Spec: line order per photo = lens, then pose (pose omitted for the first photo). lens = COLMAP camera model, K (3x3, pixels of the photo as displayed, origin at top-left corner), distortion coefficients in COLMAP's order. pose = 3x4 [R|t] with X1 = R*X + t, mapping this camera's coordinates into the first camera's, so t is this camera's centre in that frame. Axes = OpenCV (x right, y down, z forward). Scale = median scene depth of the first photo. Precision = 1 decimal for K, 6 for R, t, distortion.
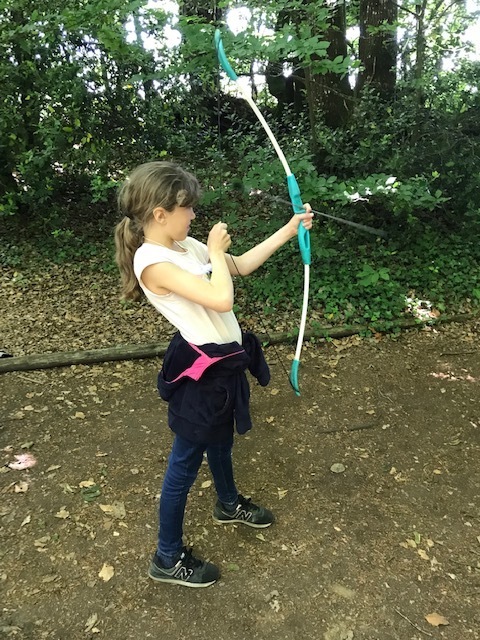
lens RADIAL K [[524.4, 0, 240.3], [0, 524.4, 326.9], [0, 0, 1]] dist [0.003617, -0.013656]
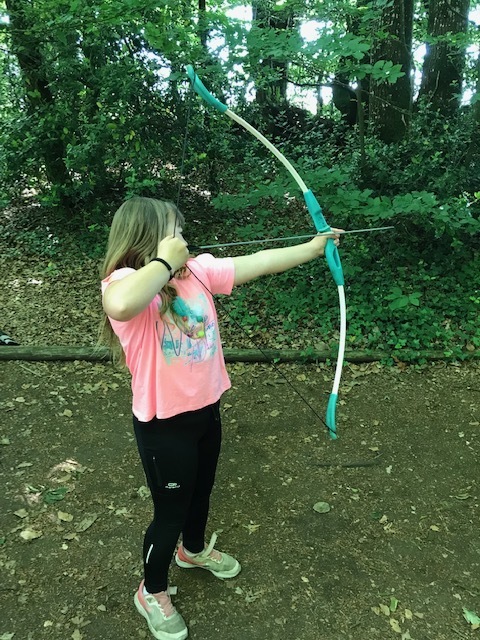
lens RADIAL K [[523.3, 0, 238.6], [0, 523.3, 322.0], [0, 0, 1]] dist [0.003015, -0.001019]
pose [[0.988377, 0.102472, -0.112300, 0.077960], [-0.105638, 0.994148, -0.022603, -0.007883], [0.109327, 0.034204, 0.993417, 0.056593]]
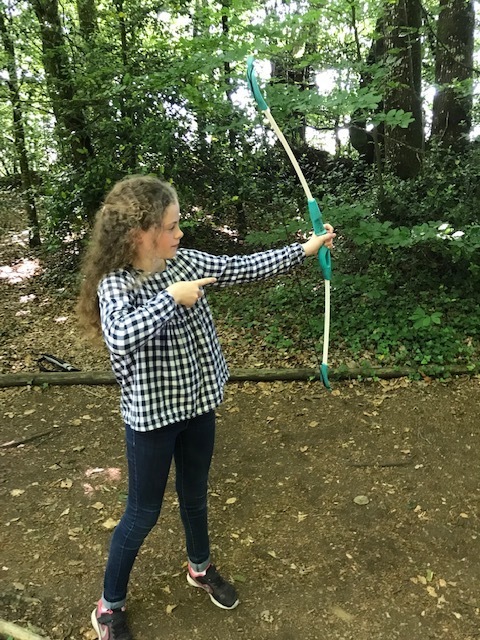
lens RADIAL K [[523.4, 0, 240.0], [0, 523.4, 320.0], [0, 0, 1]] dist [-0.003301, 0.001729]
pose [[0.984965, 0.059699, -0.162113, 0.067486], [-0.075493, 0.992792, -0.093082, 0.024645], [0.155387, 0.103920, 0.982372, -0.043658]]
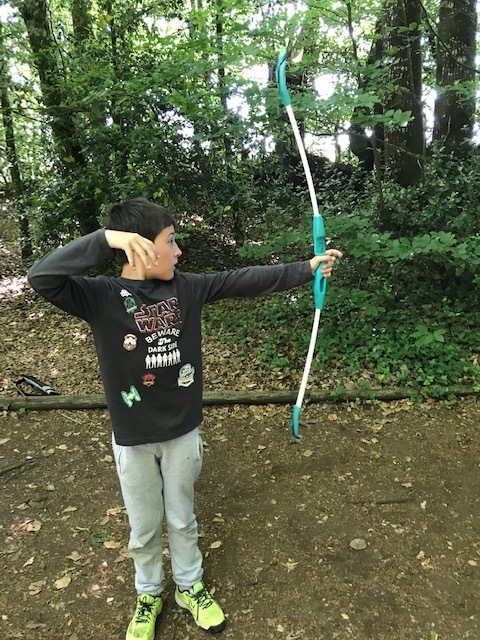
lens RADIAL K [[522.3, 0, 242.3], [0, 522.3, 323.5], [0, 0, 1]] dist [-0.000832, 0.005126]
pose [[0.984972, 0.051888, -0.164738, 0.080305], [-0.068651, 0.992841, -0.097748, -0.007244], [0.158486, 0.107589, 0.981482, 0.022719]]
